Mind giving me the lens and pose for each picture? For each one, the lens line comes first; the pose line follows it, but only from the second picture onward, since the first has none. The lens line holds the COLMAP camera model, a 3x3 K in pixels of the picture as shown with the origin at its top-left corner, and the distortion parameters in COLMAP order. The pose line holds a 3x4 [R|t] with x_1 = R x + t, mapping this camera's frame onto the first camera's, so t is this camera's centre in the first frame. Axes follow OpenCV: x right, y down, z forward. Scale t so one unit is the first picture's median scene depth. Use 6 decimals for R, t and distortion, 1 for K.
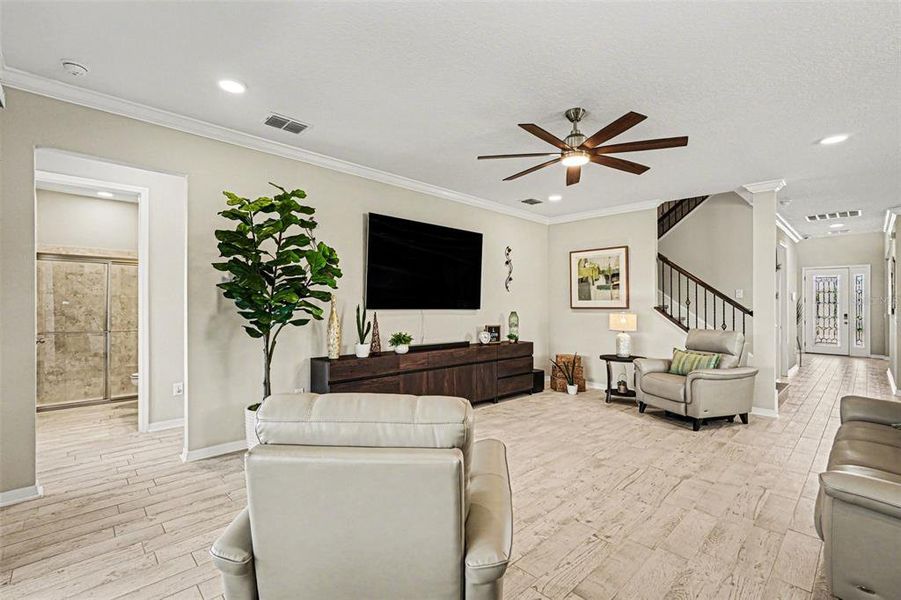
lens RADIAL K [[399.5, 0, 449.0], [0, 399.5, 303.1], [0, 0, 1]] dist [-0.008062, 0.000577]
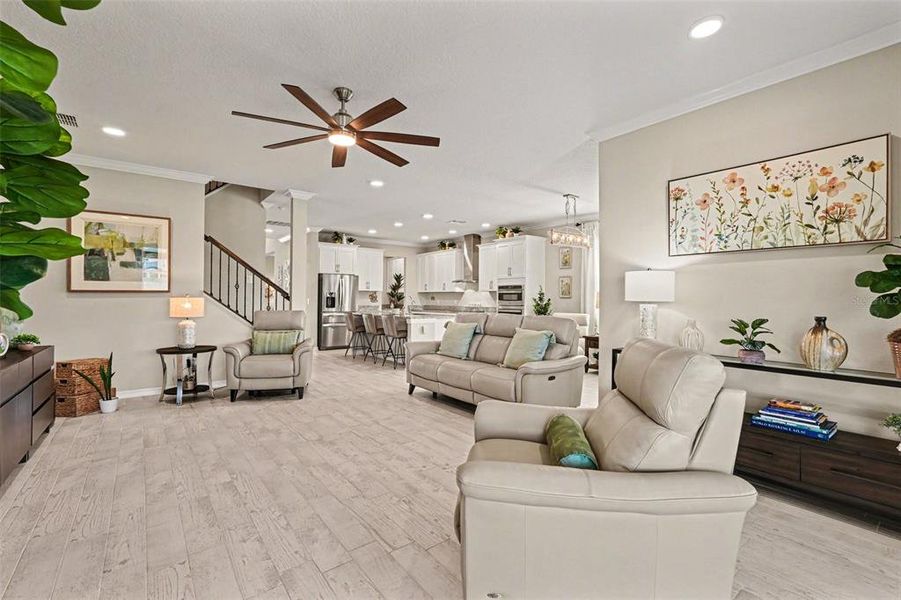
lens RADIAL K [[399.5, 0, 447.3], [0, 399.5, 298.8], [0, 0, 1]] dist [-0.008062, 0.000577]
pose [[0.107550, -0.009922, 0.994150, -0.414848], [-0.010352, 0.999885, 0.011099, 0.015632], [-0.994146, -0.011485, 0.107435, 0.406224]]
